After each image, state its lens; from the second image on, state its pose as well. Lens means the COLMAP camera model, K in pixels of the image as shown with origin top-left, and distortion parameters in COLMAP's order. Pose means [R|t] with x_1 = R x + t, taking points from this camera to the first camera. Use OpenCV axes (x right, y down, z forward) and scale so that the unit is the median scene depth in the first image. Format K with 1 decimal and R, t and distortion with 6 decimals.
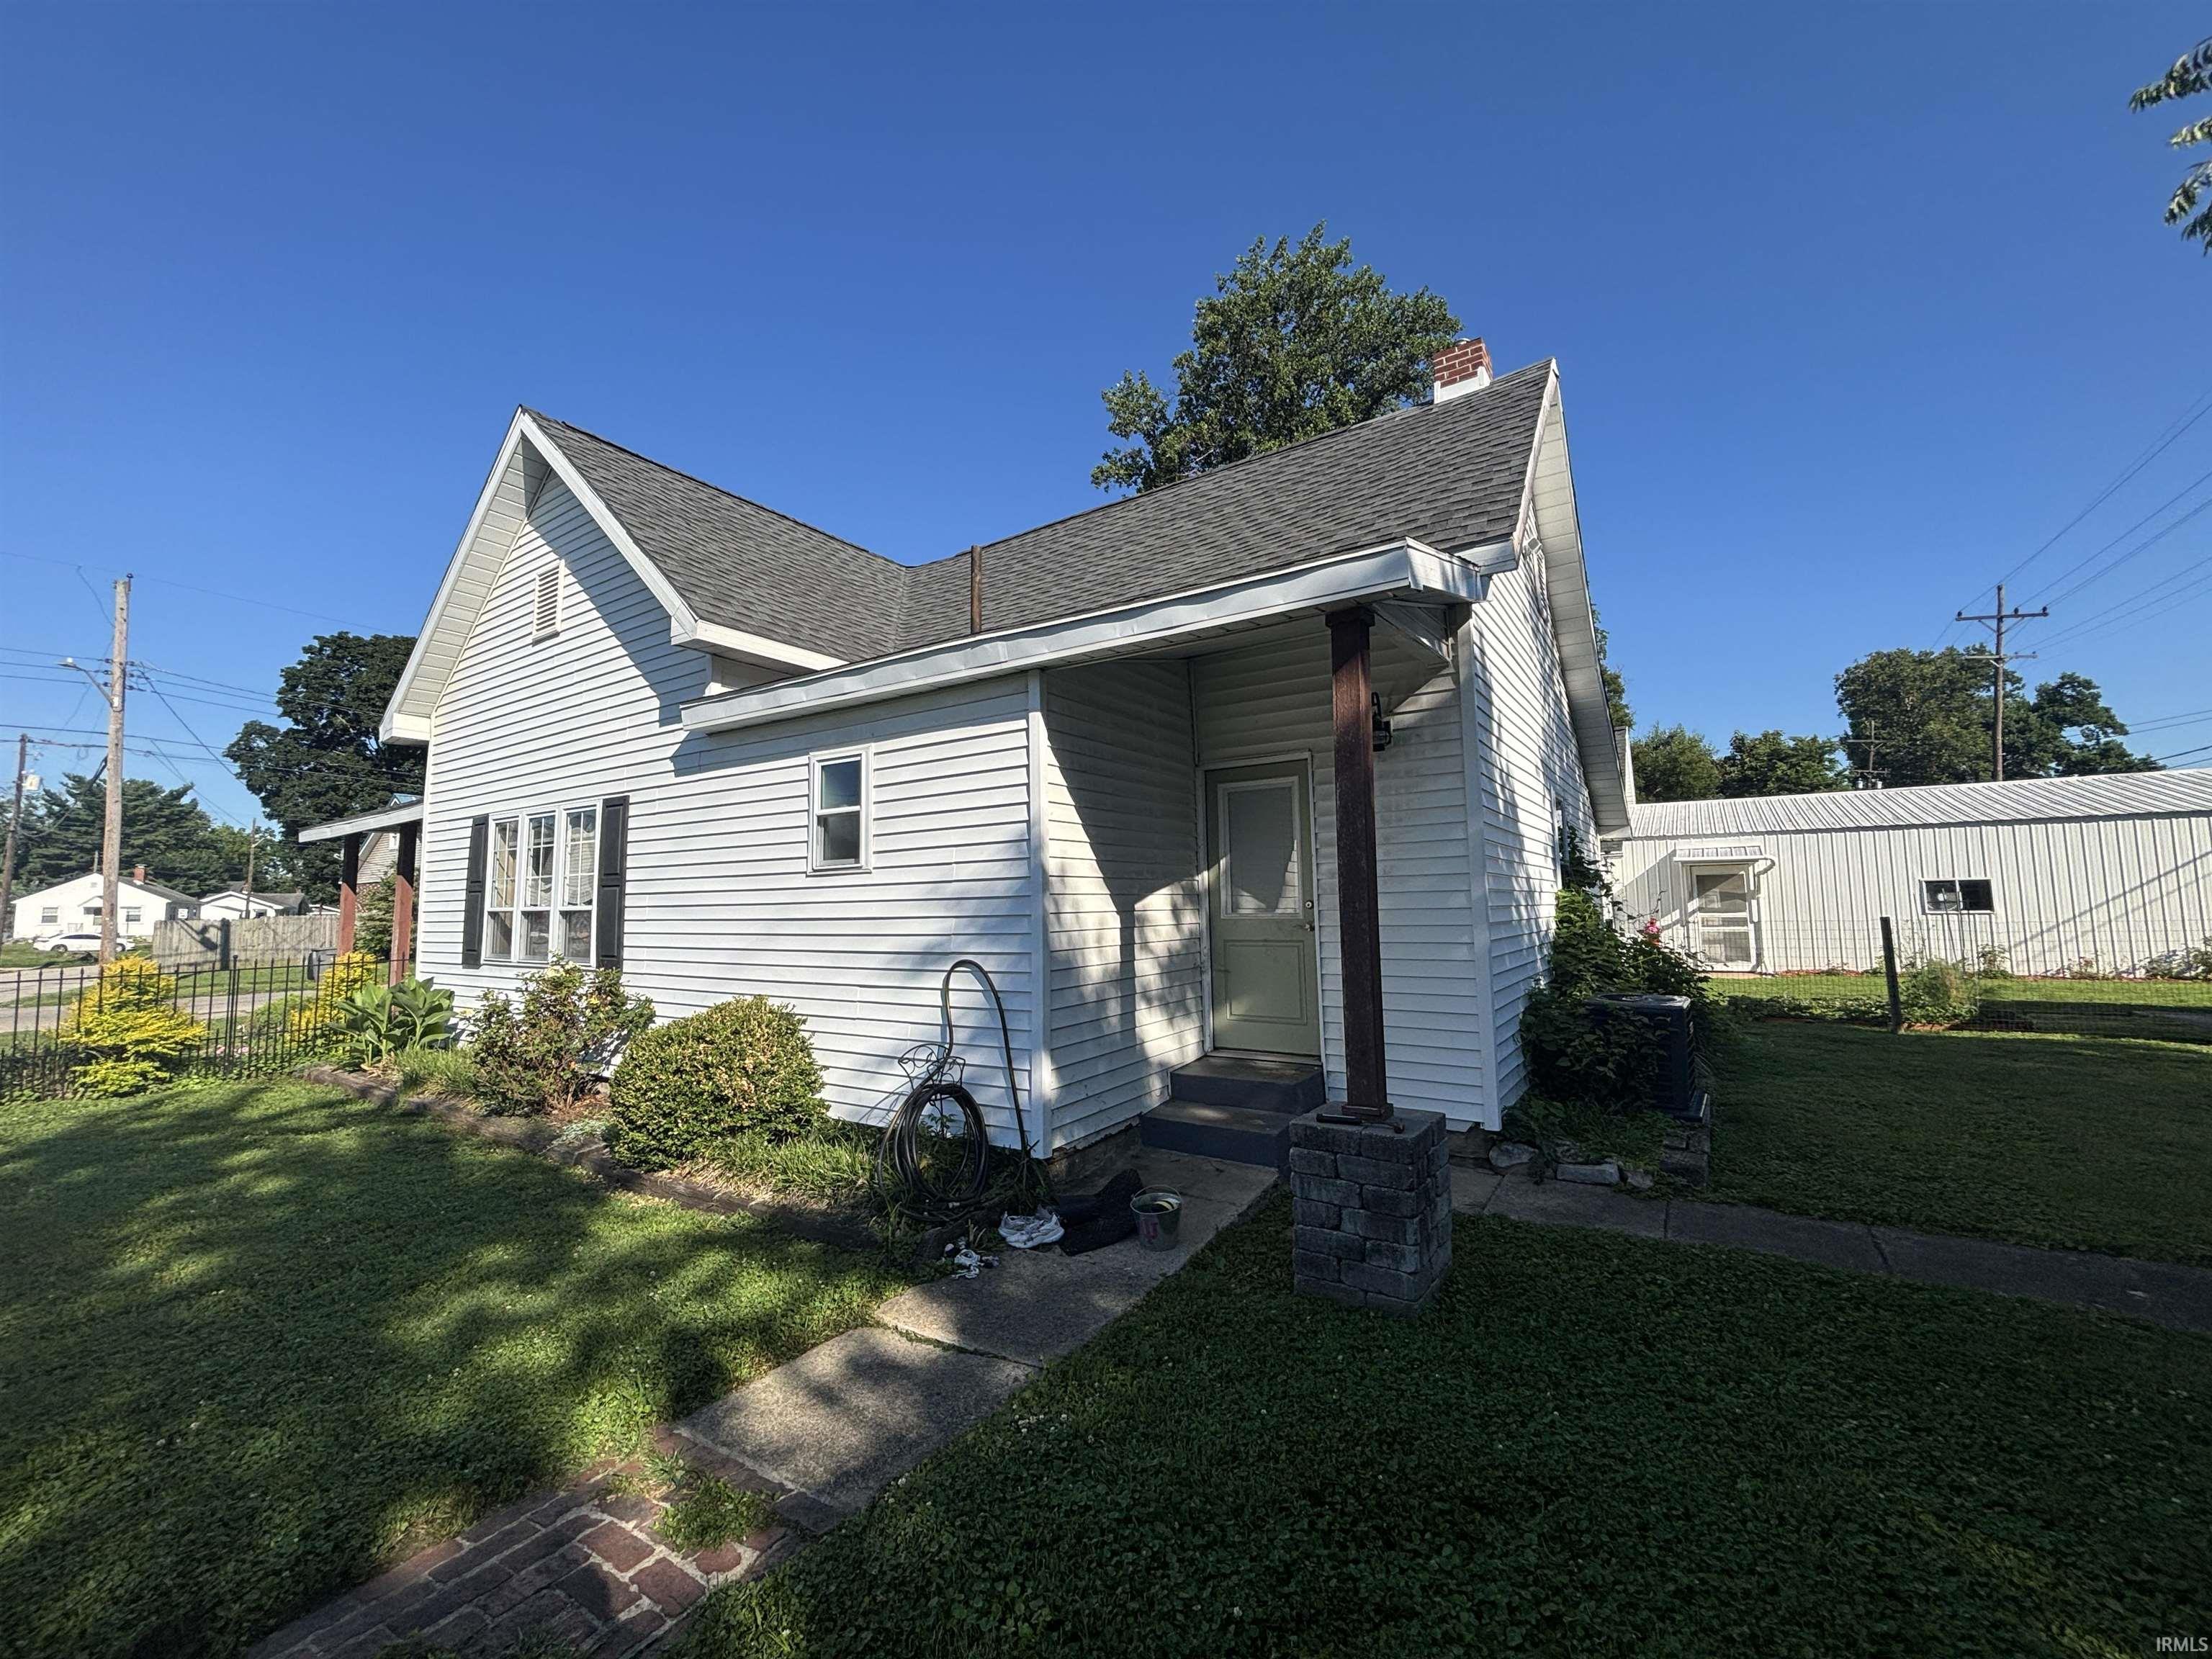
lens RADIAL K [[899.0, 0, 1107.2], [0, 899.0, 819.1], [0, 0, 1]] dist [0.002505, -0.000080]
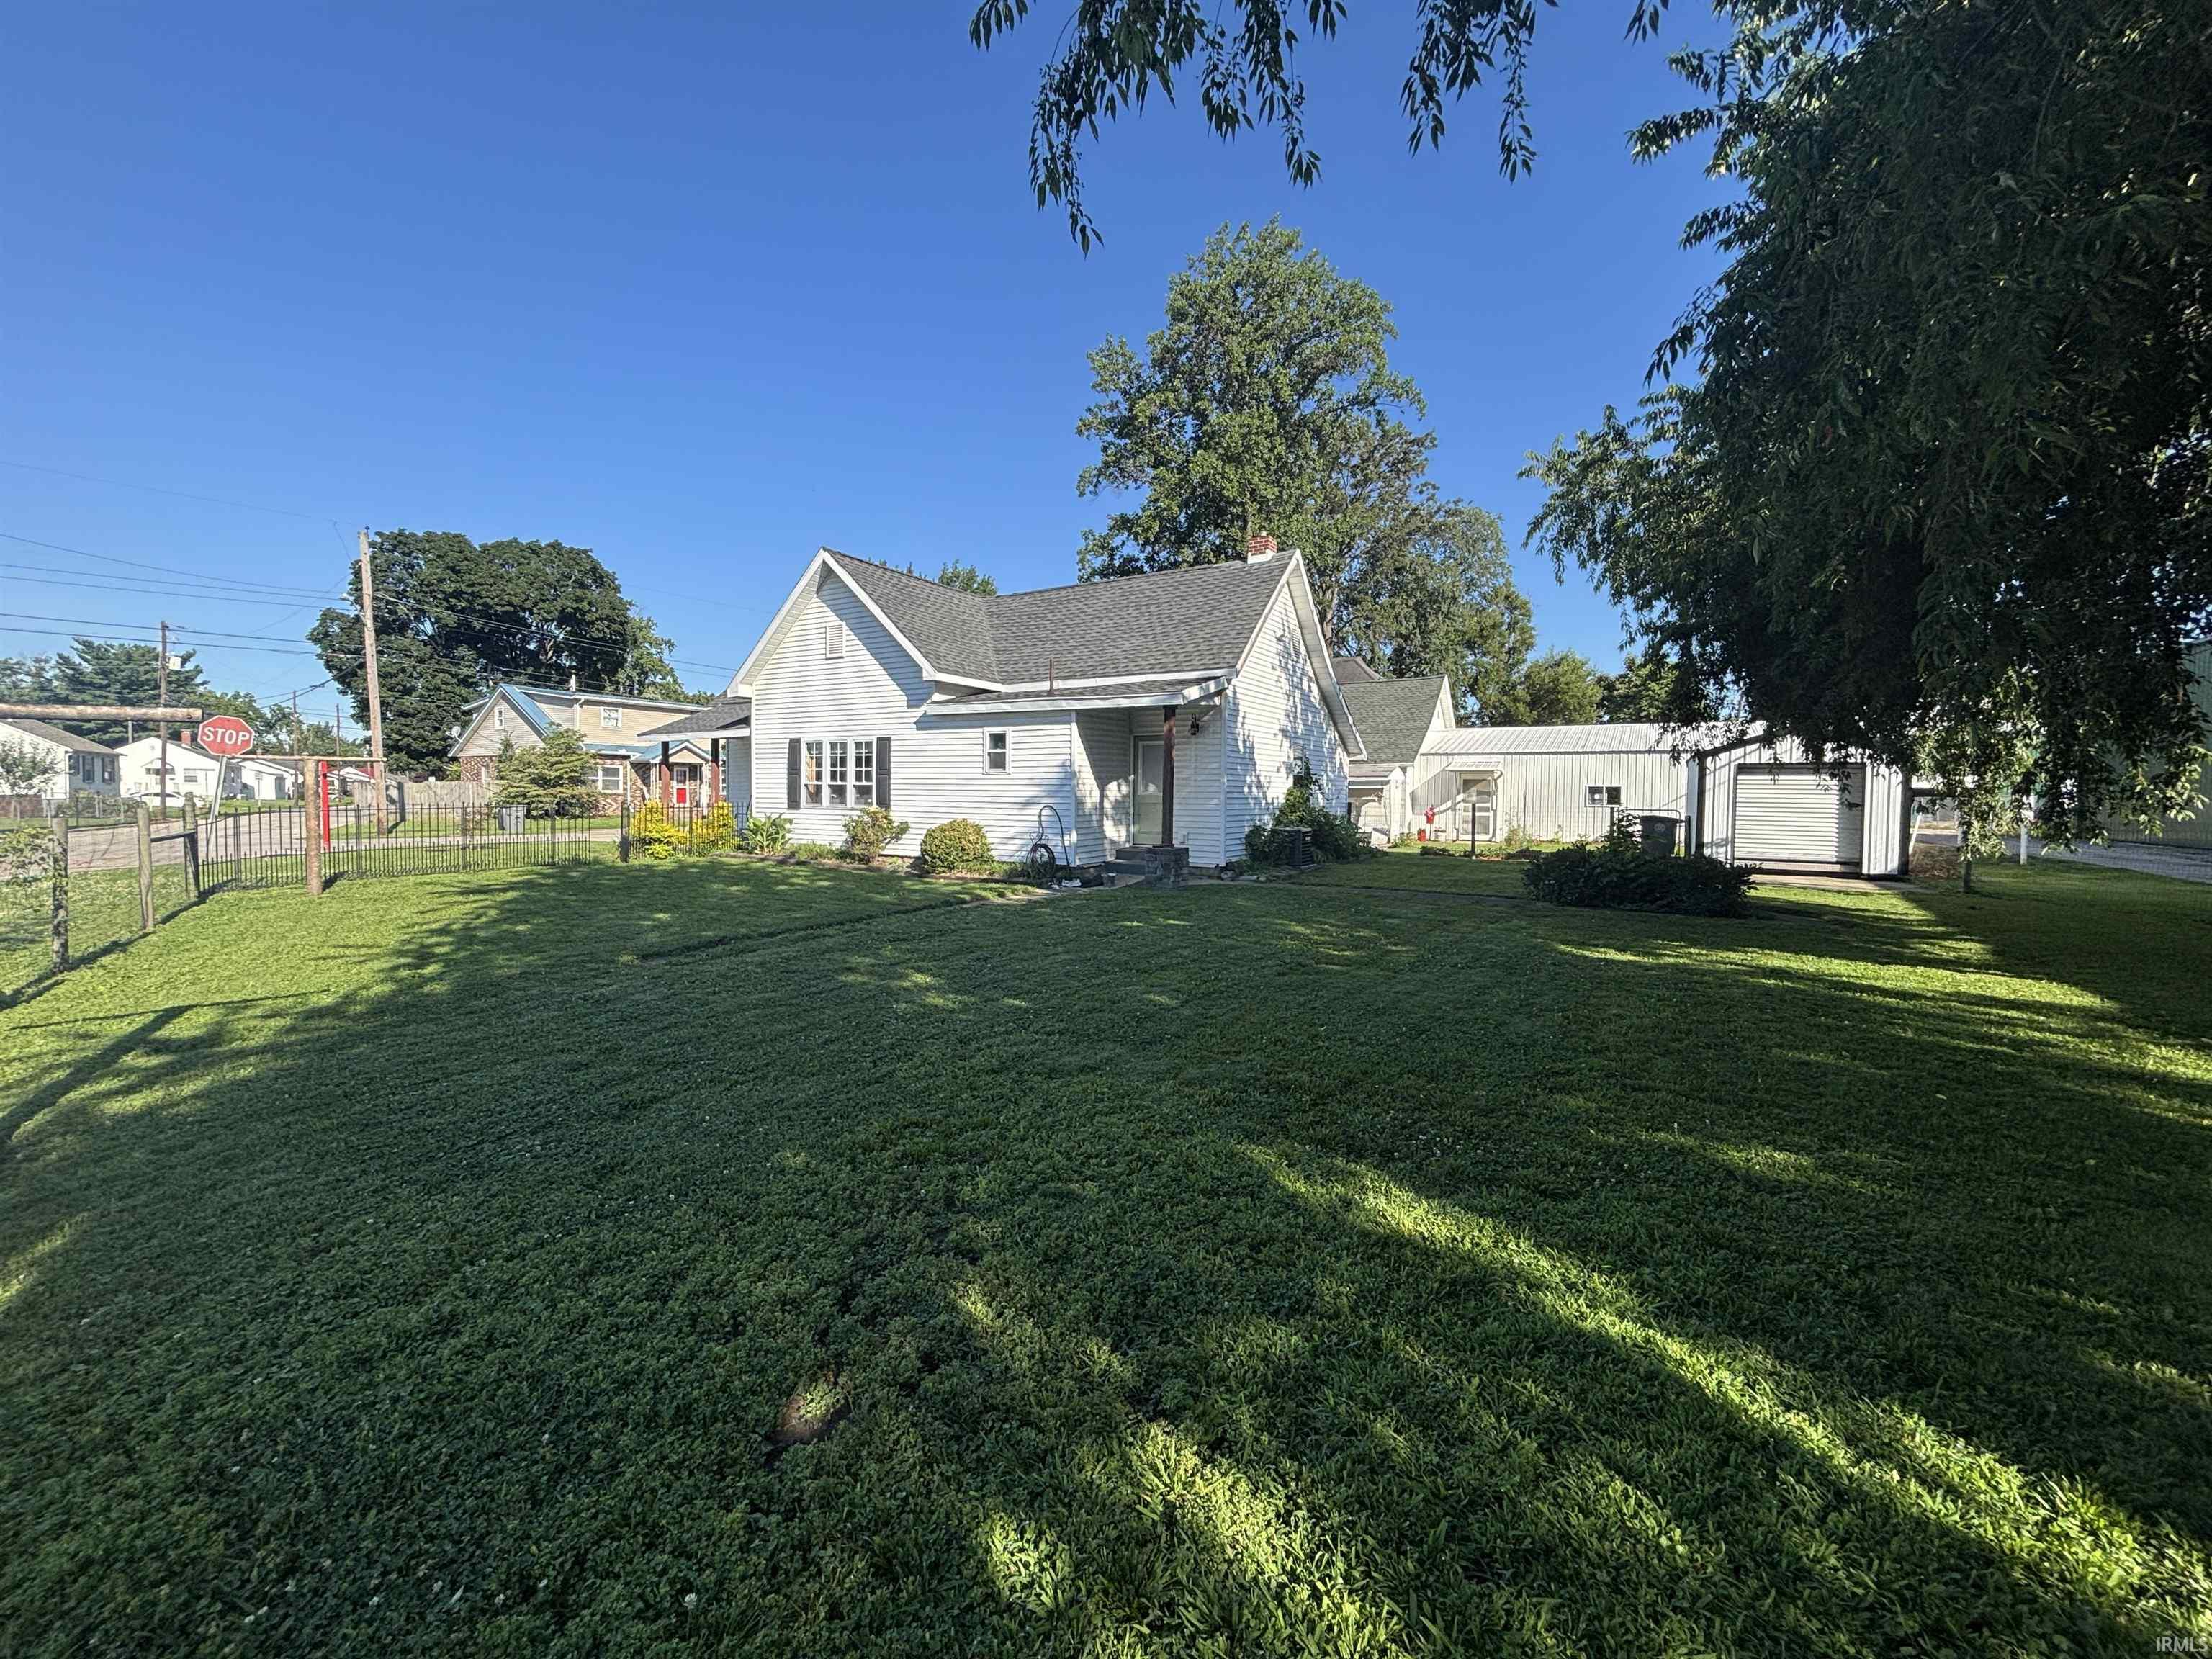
lens RADIAL K [[899.0, 0, 1105.3], [0, 899.0, 824.6], [0, 0, 1]] dist [0.002505, -0.000080]
pose [[0.999061, 0.023687, 0.036276, -0.049288], [-0.028298, 0.990794, 0.132387, -0.119544], [-0.032806, -0.133289, 0.990534, -1.322608]]
